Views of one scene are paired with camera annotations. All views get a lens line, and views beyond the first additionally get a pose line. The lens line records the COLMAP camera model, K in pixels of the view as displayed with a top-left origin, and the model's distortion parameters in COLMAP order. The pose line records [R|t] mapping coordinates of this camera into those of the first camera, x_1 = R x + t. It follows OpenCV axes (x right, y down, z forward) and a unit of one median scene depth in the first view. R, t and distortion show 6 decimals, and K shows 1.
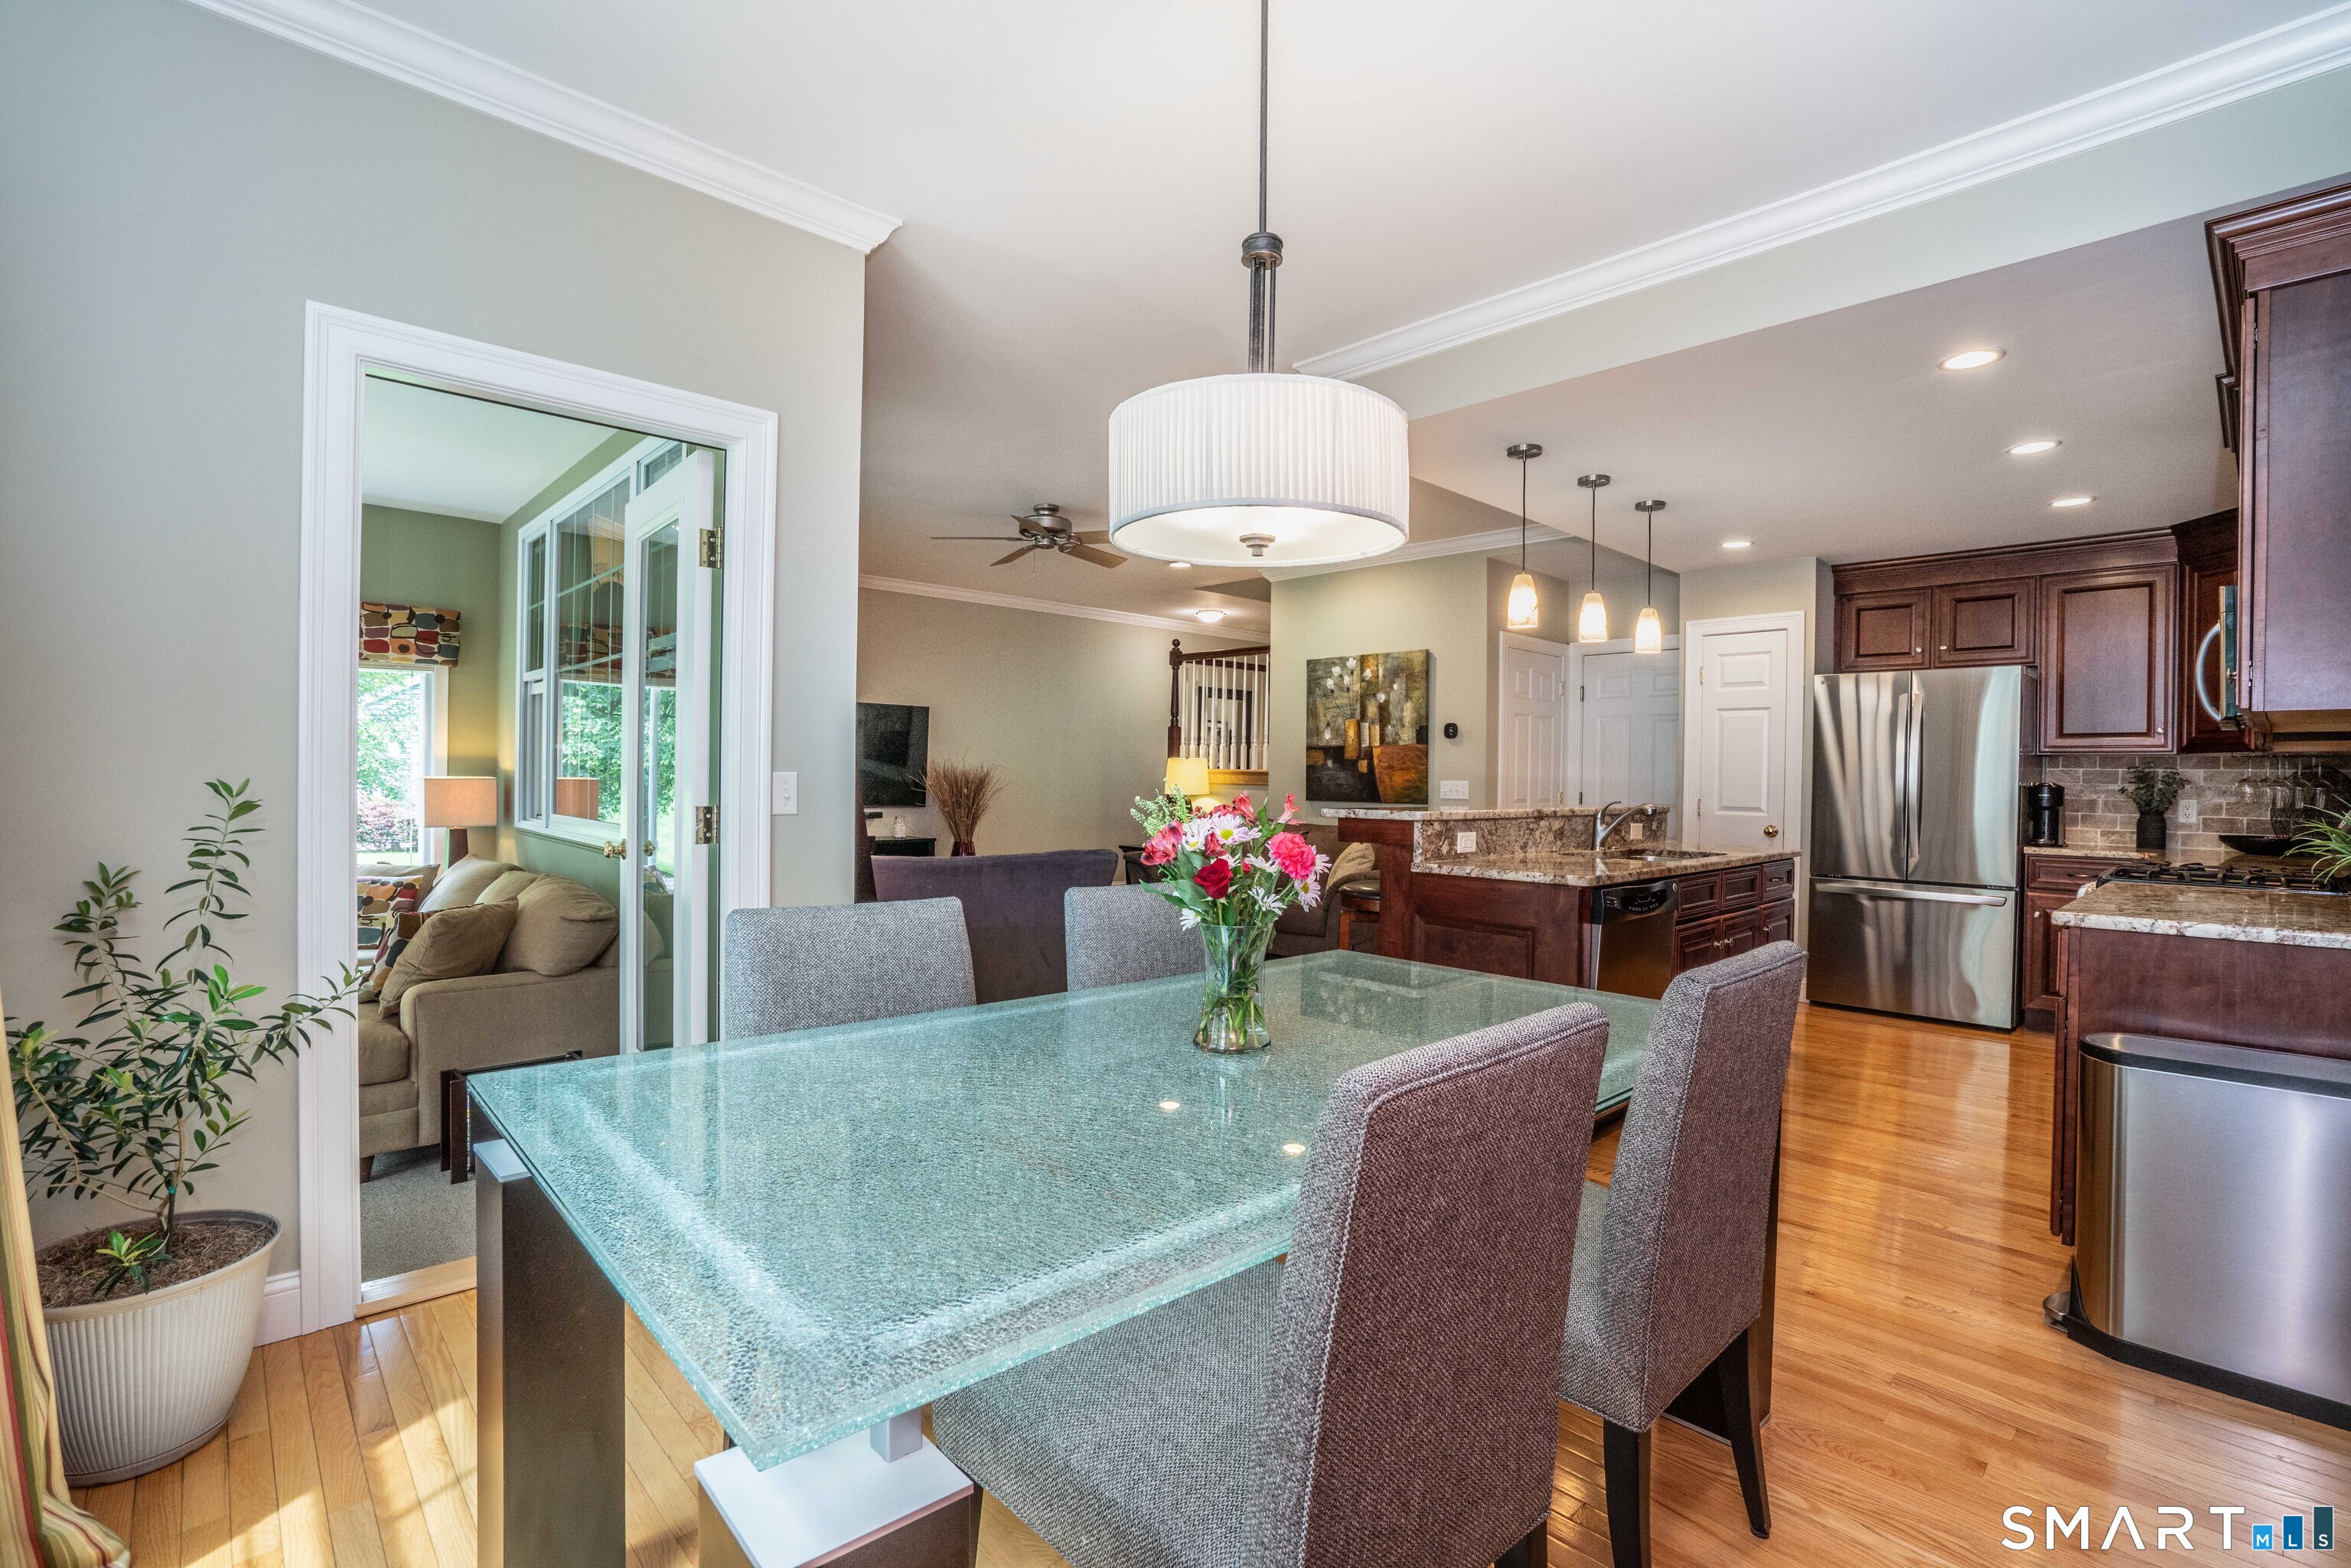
lens RADIAL K [[1071.7, 0, 1163.5], [0, 1071.7, 782.6], [0, 0, 1]] dist [-0.014821, 0.000317]
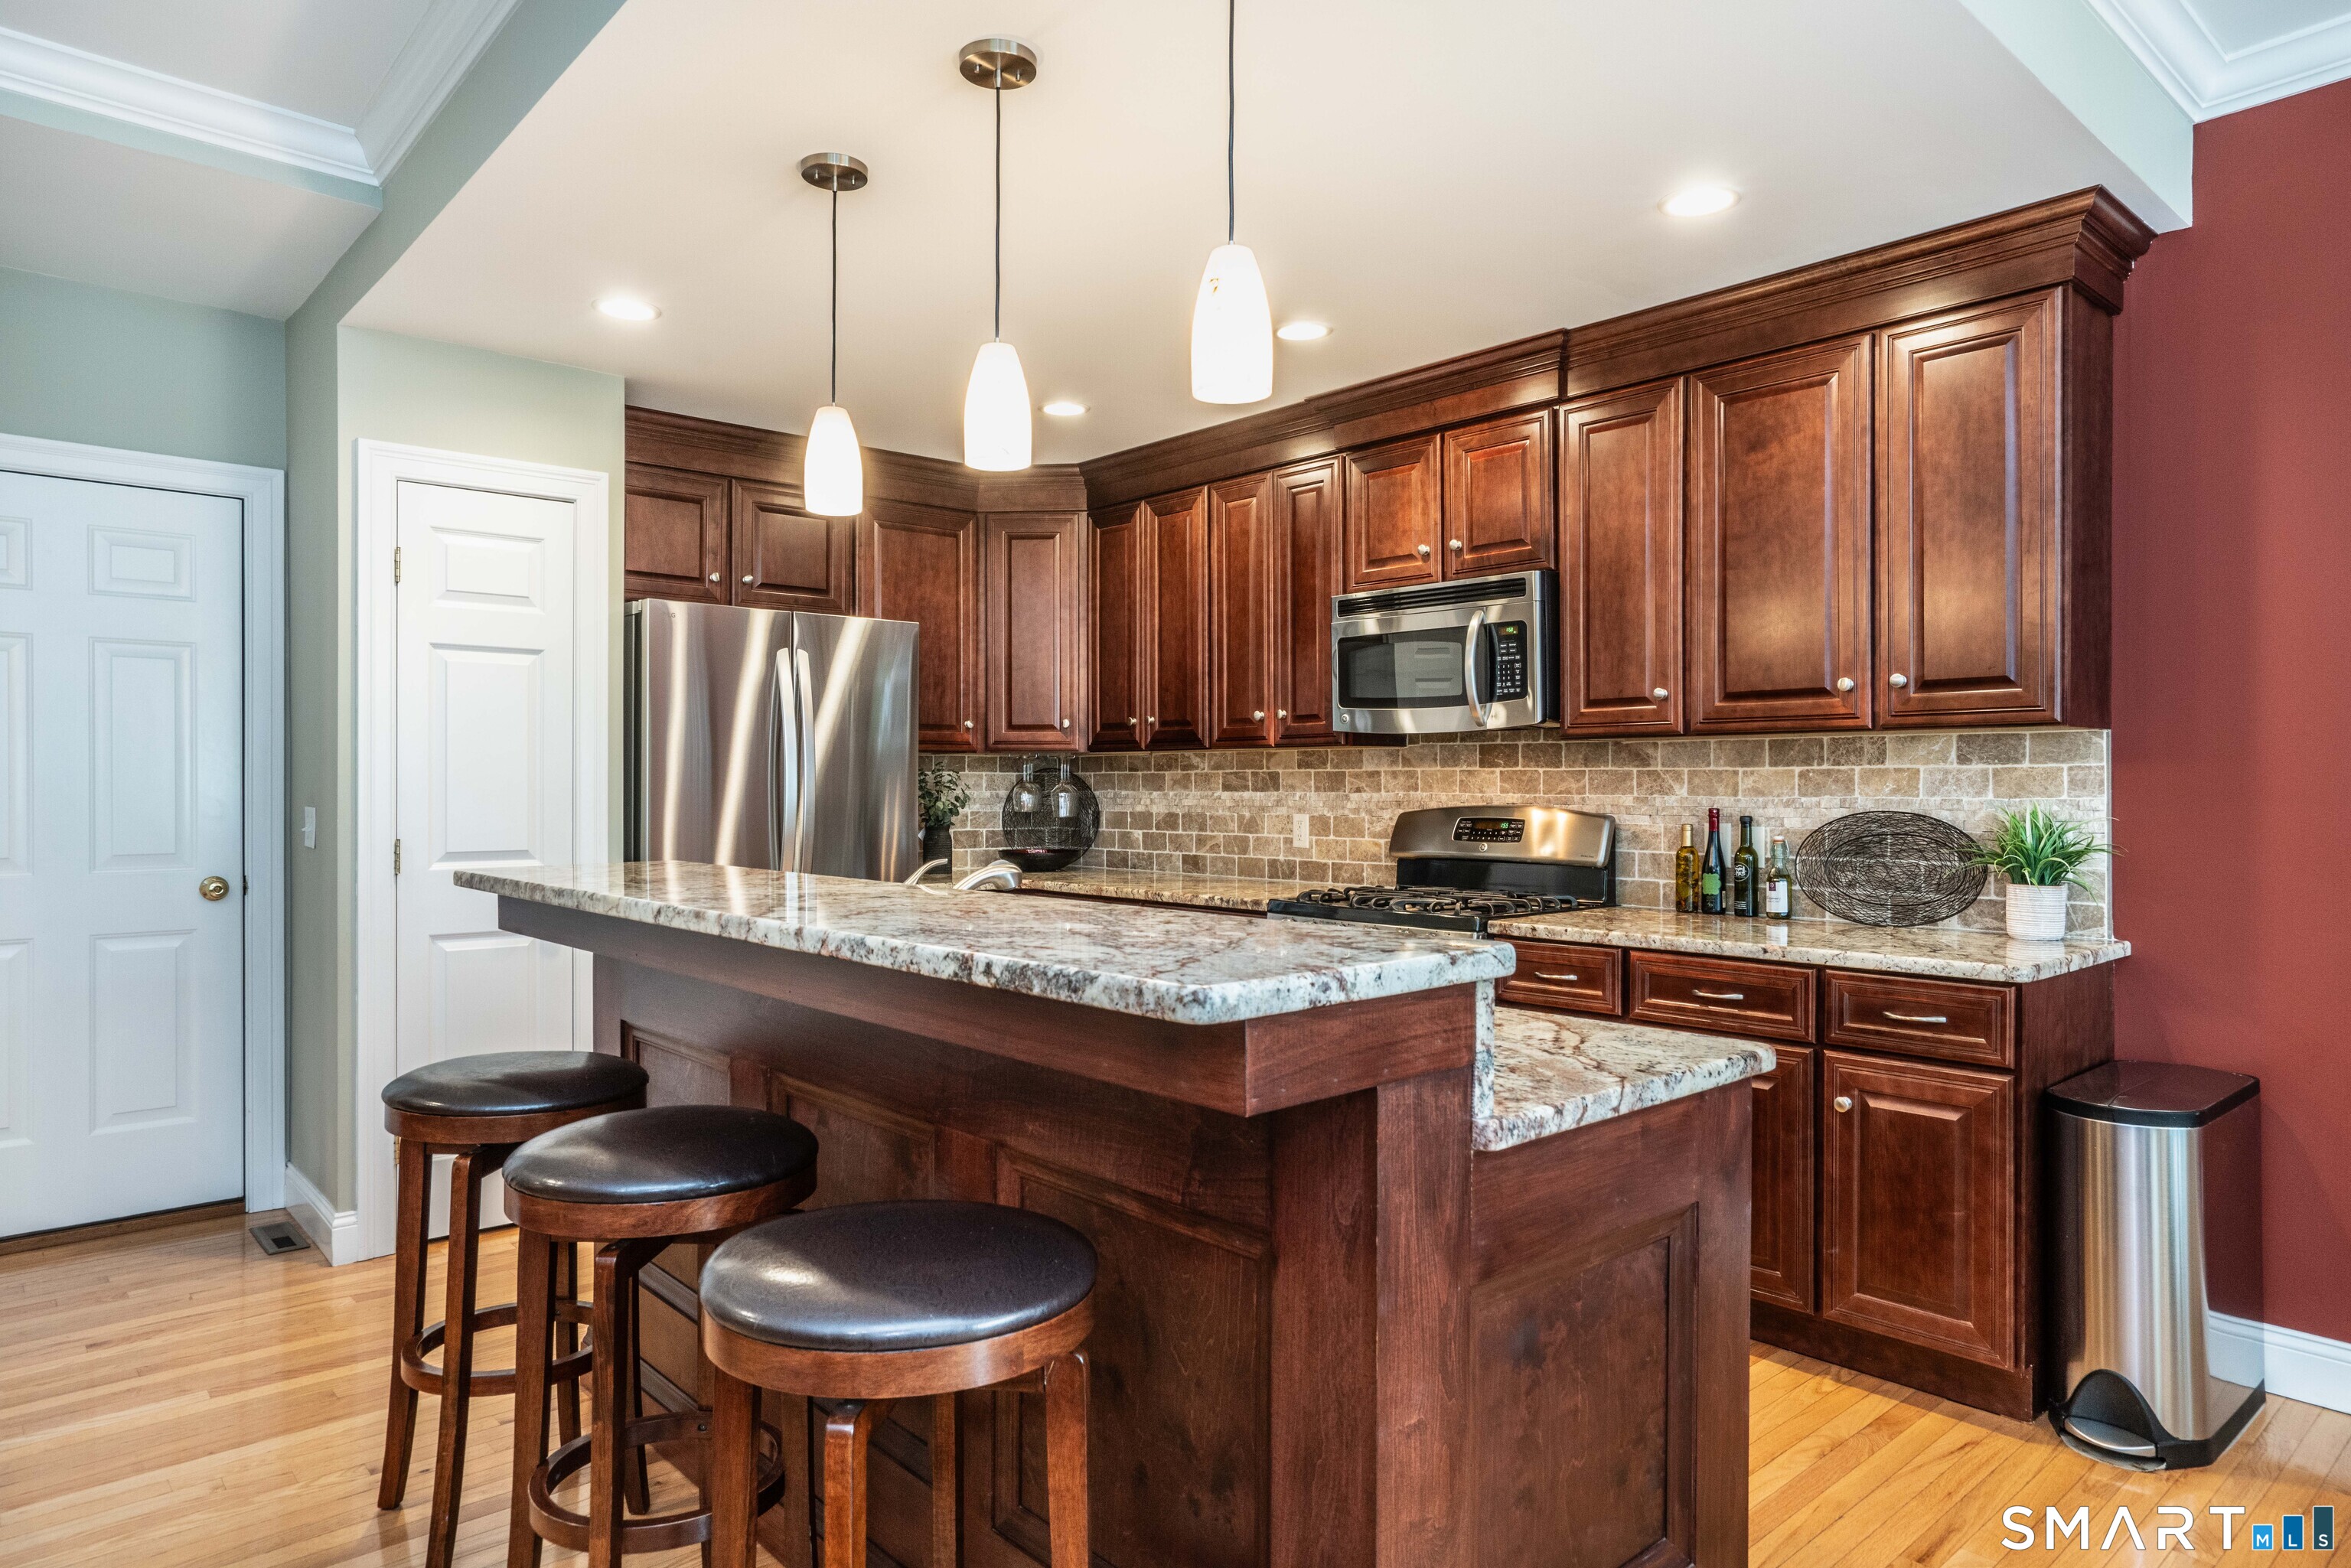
lens RADIAL K [[1429.9, 0, 1189.9], [0, 1429.9, 777.5], [0, 0, 1]] dist [0.009230, 0.000852]
pose [[0.018068, -0.009257, 0.999794, -0.088204], [0.005834, 0.999941, 0.009153, -0.012783], [-0.999820, 0.005668, 0.018121, 0.588610]]
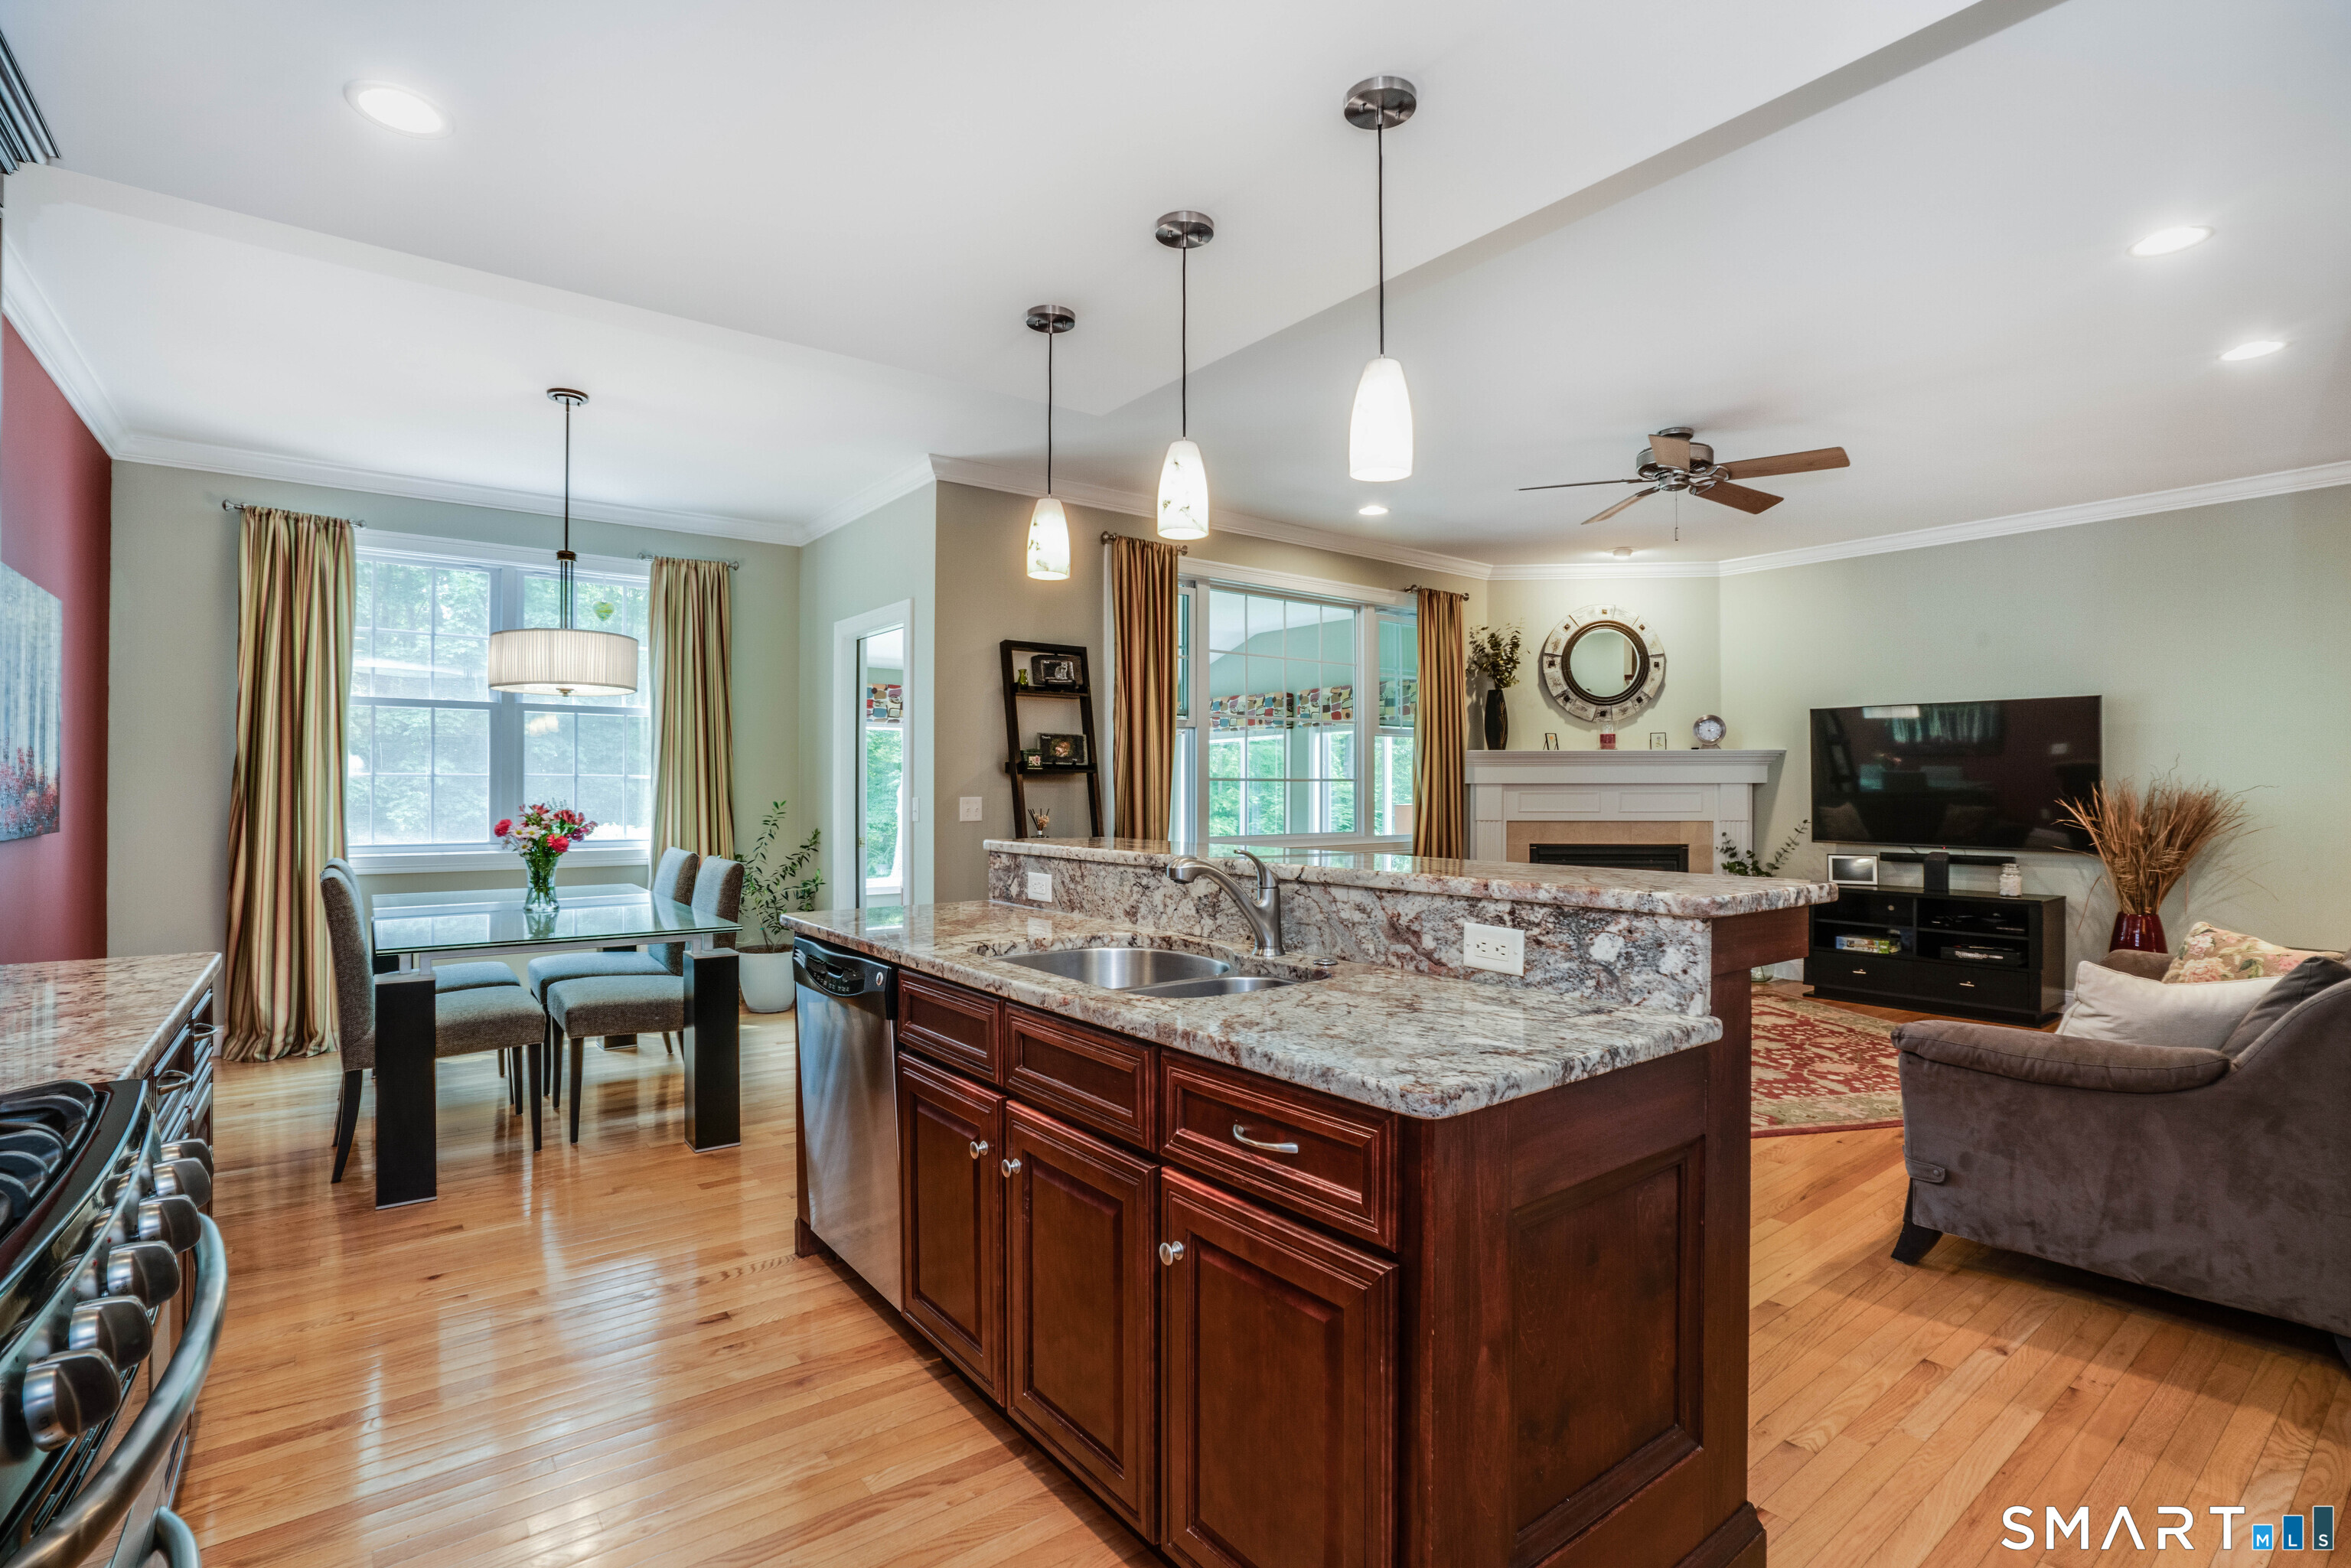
lens RADIAL K [[1086.1, 0, 1171.7], [0, 1086.1, 785.6], [0, 0, 1]] dist [-0.023120, 0.004103]
pose [[-0.095794, -0.018189, -0.995235, 0.587037], [-0.010402, 0.999797, -0.017271, -0.001060], [0.995347, 0.008697, -0.095964, 0.667554]]
